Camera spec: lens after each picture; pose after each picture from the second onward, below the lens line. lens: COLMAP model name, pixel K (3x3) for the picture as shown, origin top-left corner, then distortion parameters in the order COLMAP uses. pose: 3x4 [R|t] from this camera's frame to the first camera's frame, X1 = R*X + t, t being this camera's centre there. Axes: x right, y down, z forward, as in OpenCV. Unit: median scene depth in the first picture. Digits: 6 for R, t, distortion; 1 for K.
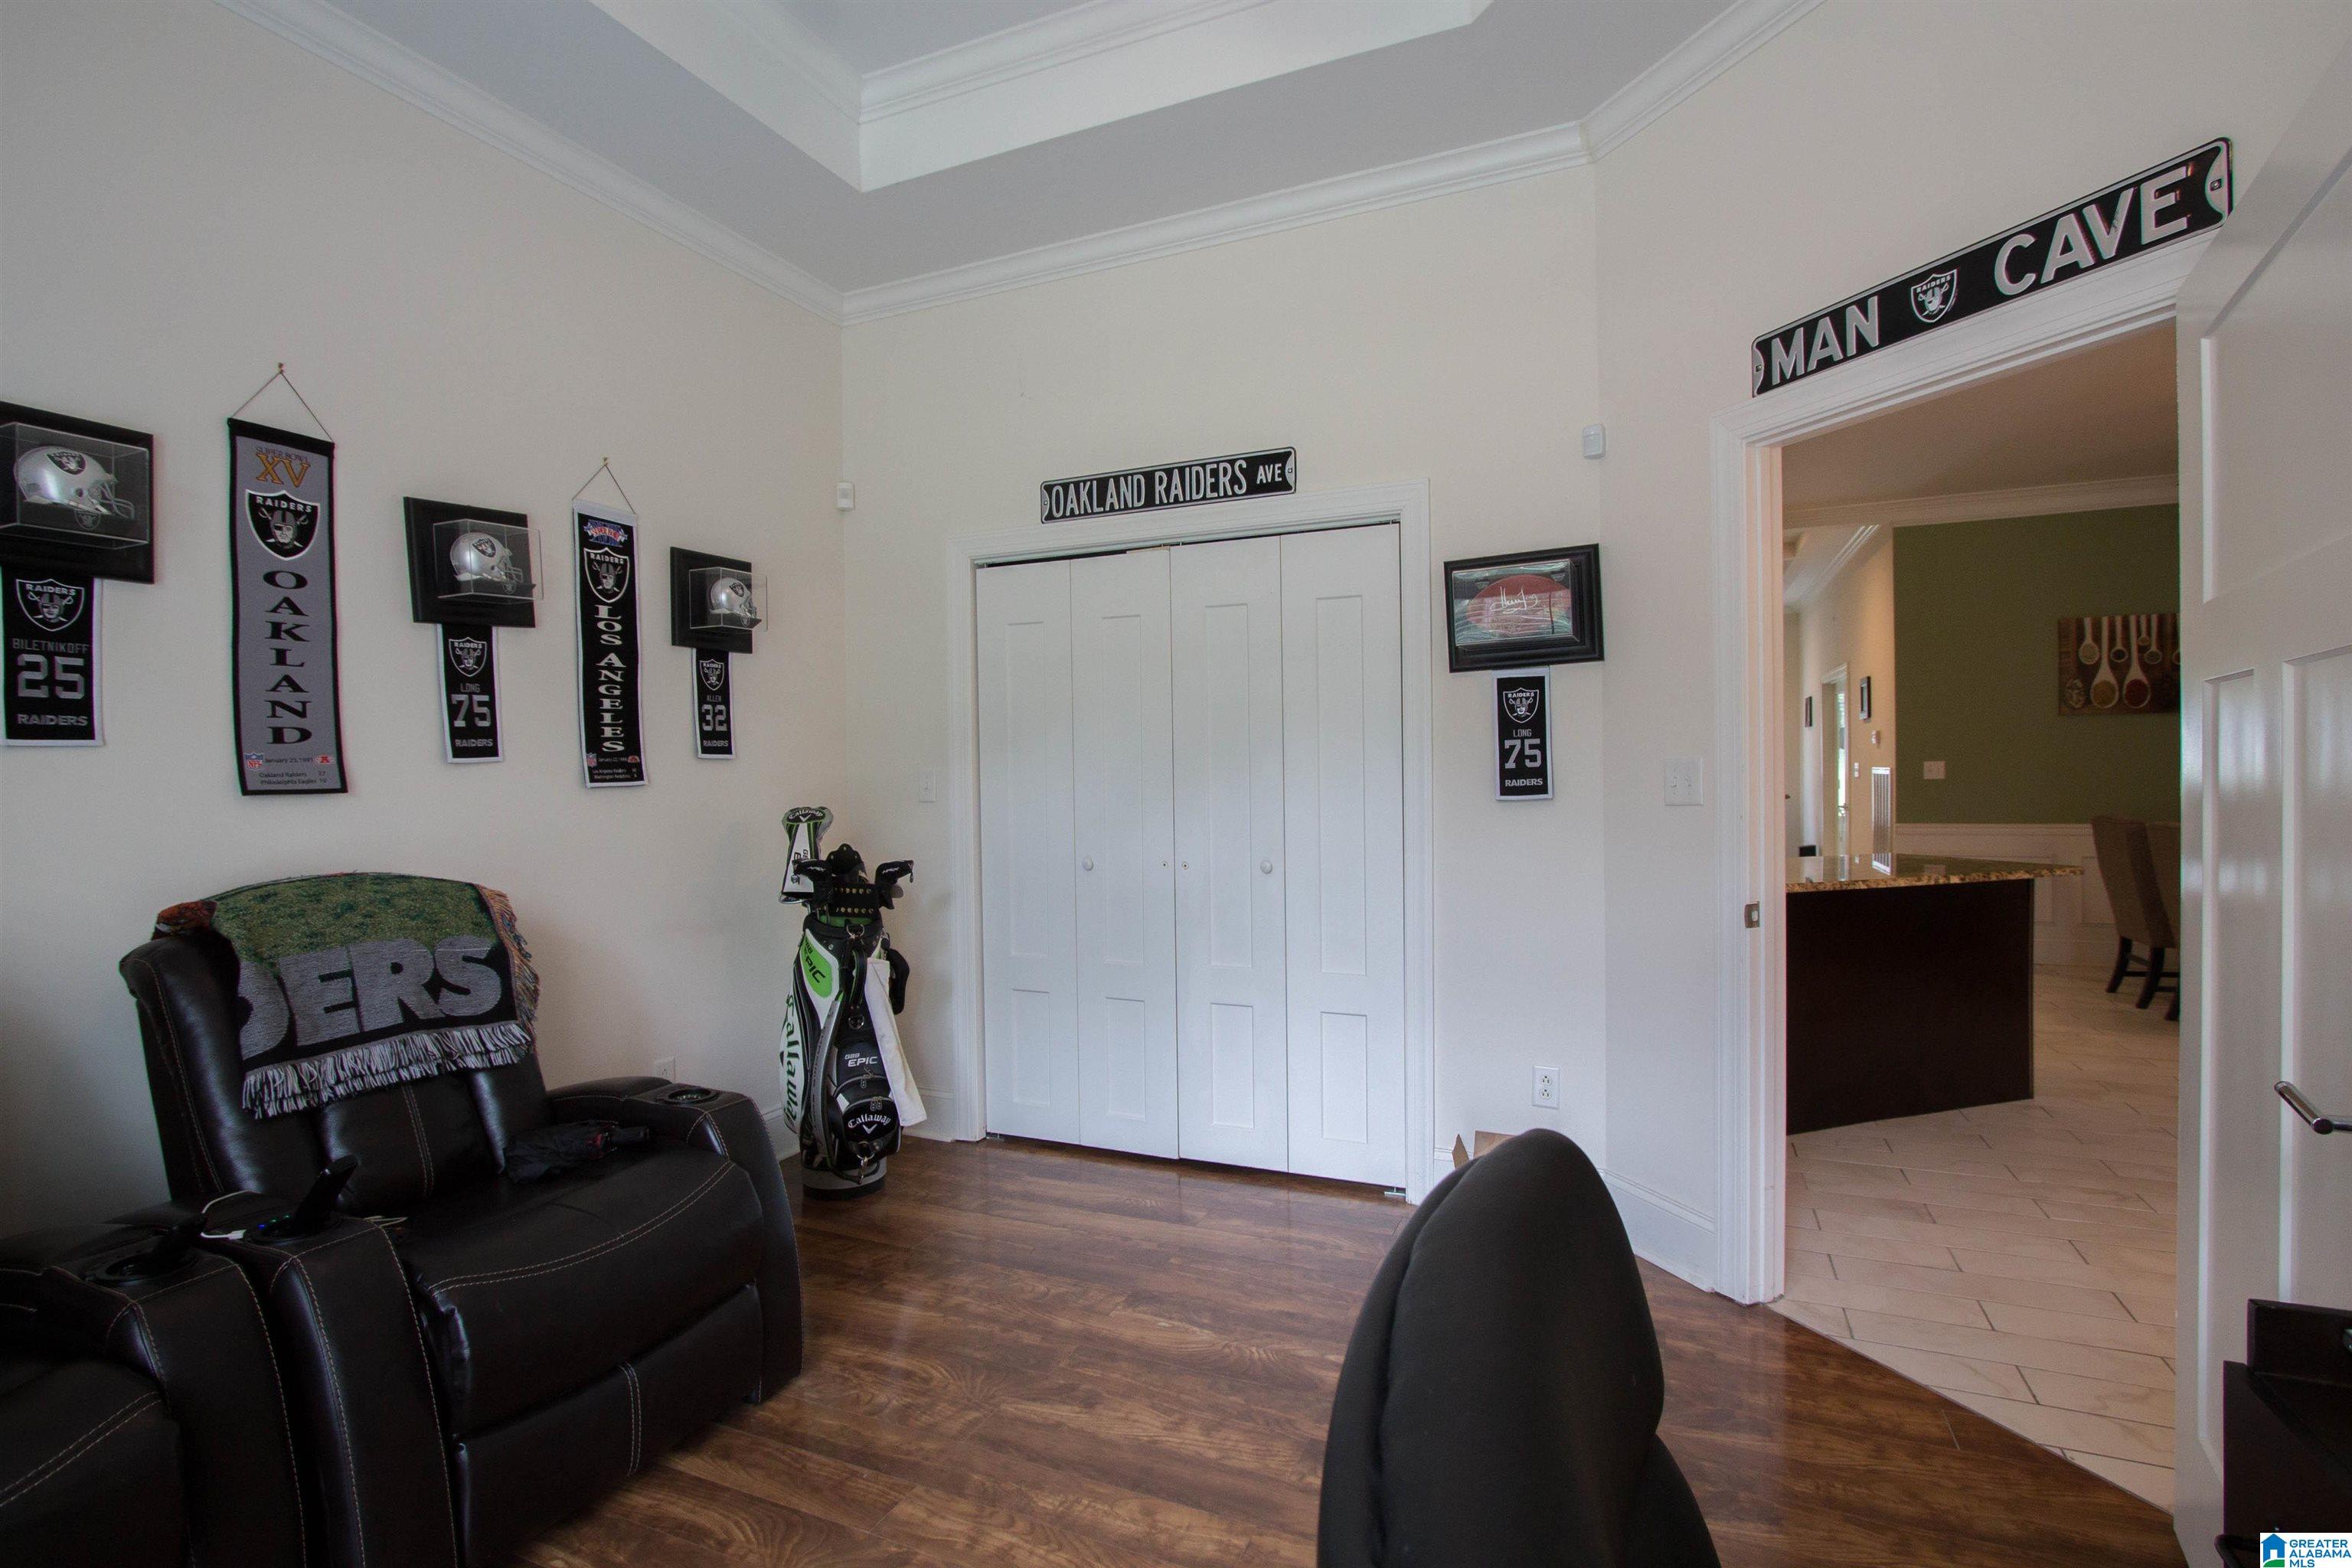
lens RADIAL K [[1098.9, 0, 1181.6], [0, 1098.9, 784.7], [0, 0, 1]] dist [-0.015293, 0.001813]
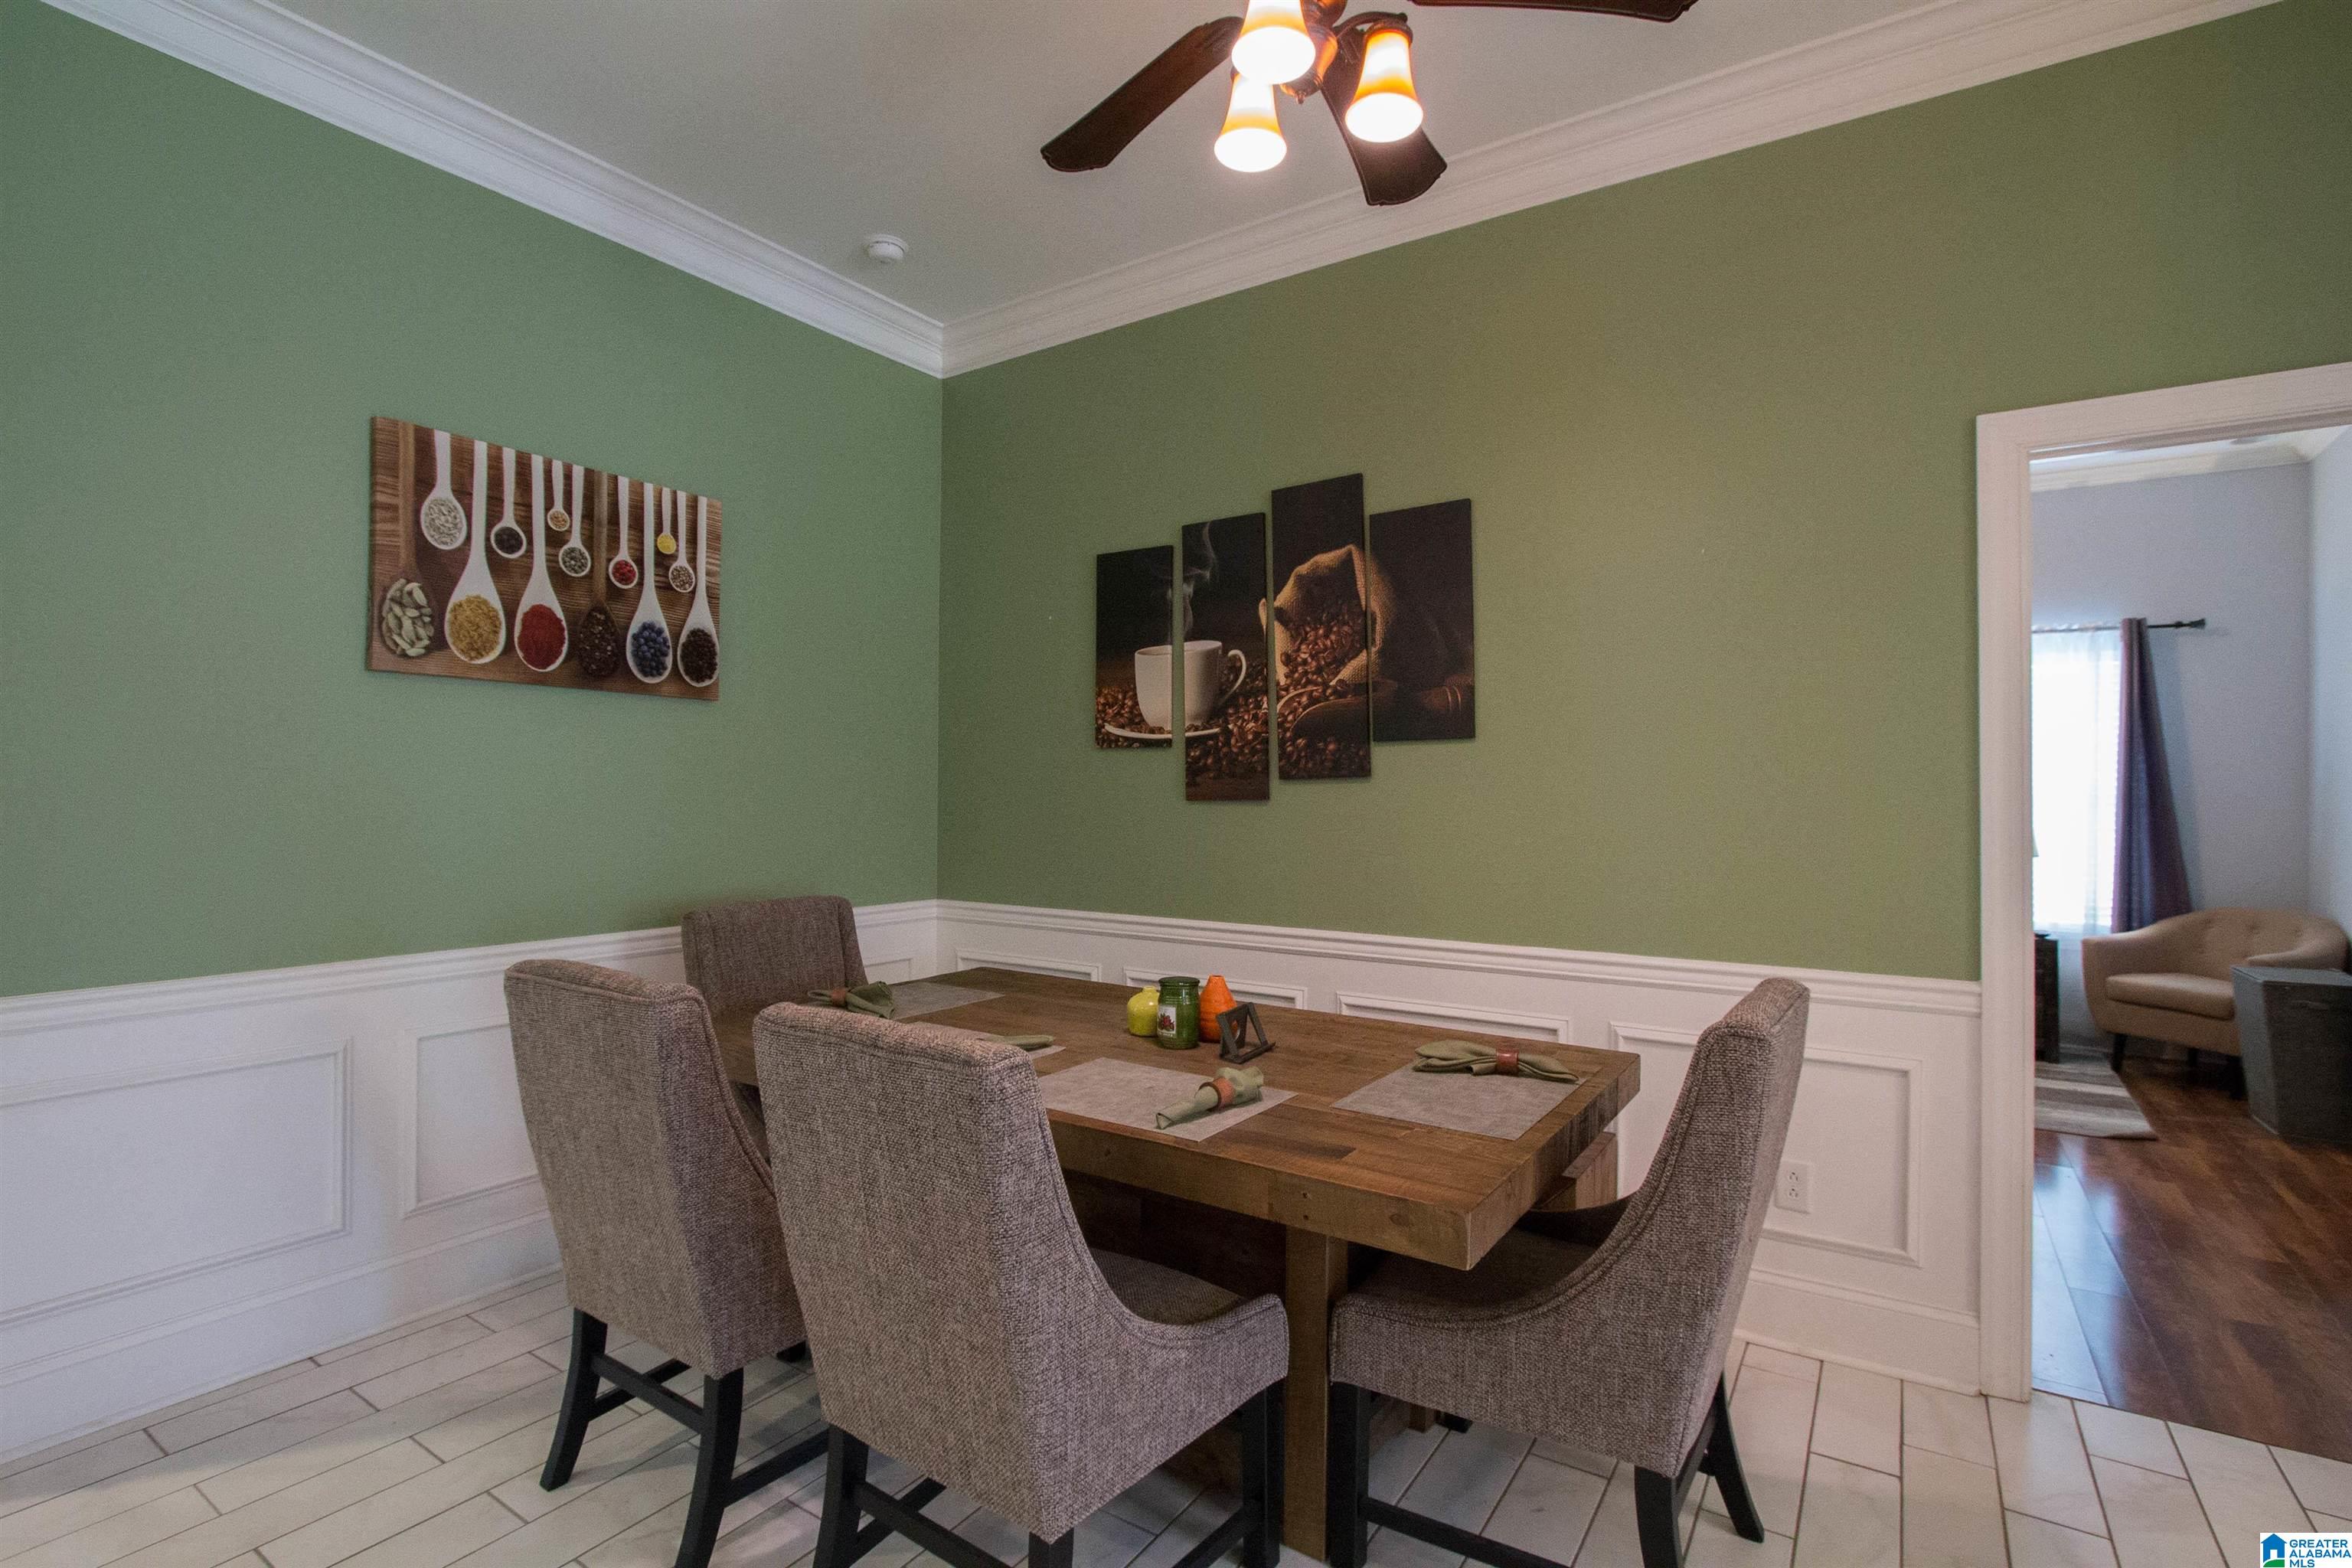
lens RADIAL K [[1098.9, 0, 1178.8], [0, 1098.9, 788.1], [0, 0, 1]] dist [-0.015293, 0.001813]
pose [[0.177004, 0.026975, 0.983840, 0.494288], [0.004598, 0.999591, -0.028234, -0.011204], [-0.984199, 0.009521, 0.176807, 0.668822]]
